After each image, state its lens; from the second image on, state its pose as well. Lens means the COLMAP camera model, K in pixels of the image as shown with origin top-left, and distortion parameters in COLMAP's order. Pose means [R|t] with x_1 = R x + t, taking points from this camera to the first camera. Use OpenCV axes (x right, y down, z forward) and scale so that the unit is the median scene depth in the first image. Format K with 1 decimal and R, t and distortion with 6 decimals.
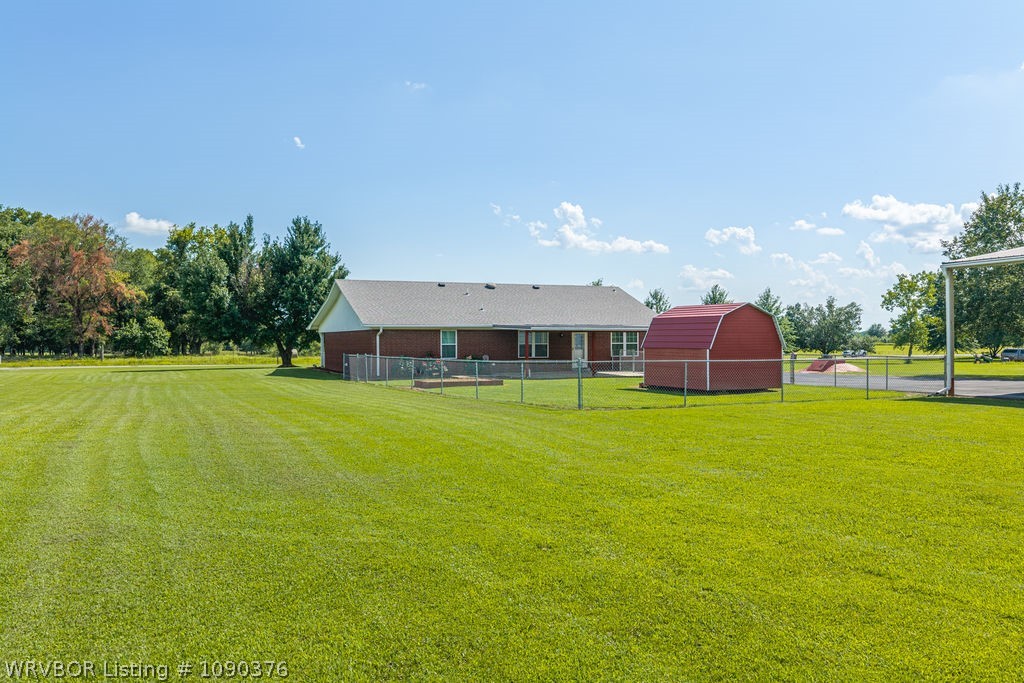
lens RADIAL K [[848.3, 0, 459.3], [0, 848.3, 339.7], [0, 0, 1]] dist [-0.001198, -0.002548]
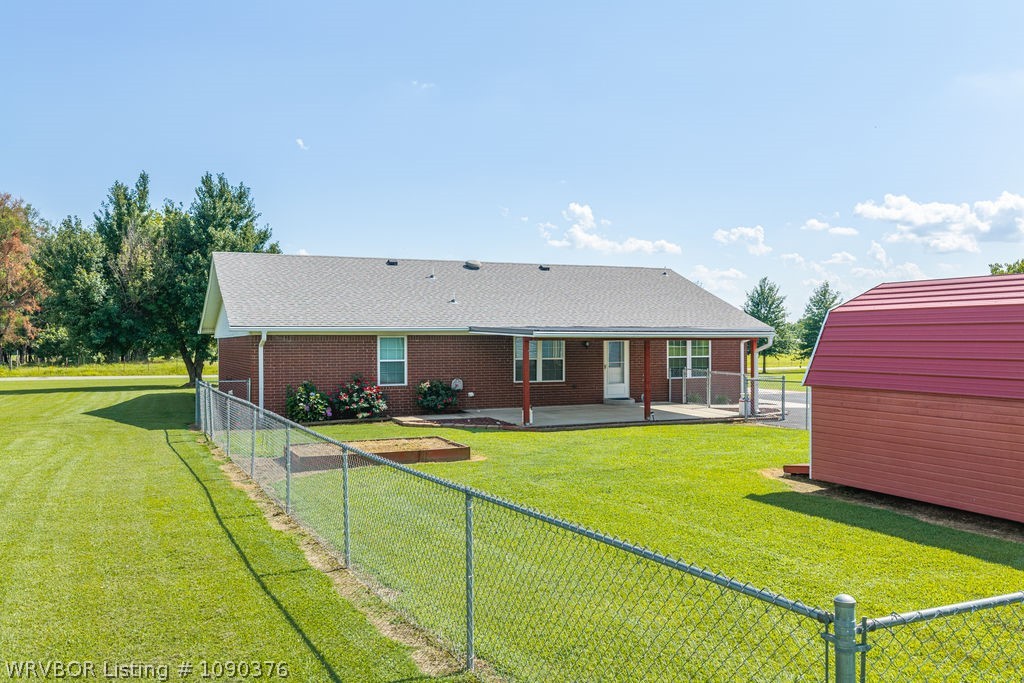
lens RADIAL K [[851.8, 0, 512.0], [0, 851.8, 341.5], [0, 0, 1]] dist [-0.008705, -0.006959]
pose [[0.998629, -0.000665, 0.052342, 0.024863], [0.000633, 1.000000, 0.000625, -0.005231], [-0.052343, -0.000591, 0.998629, 0.271913]]
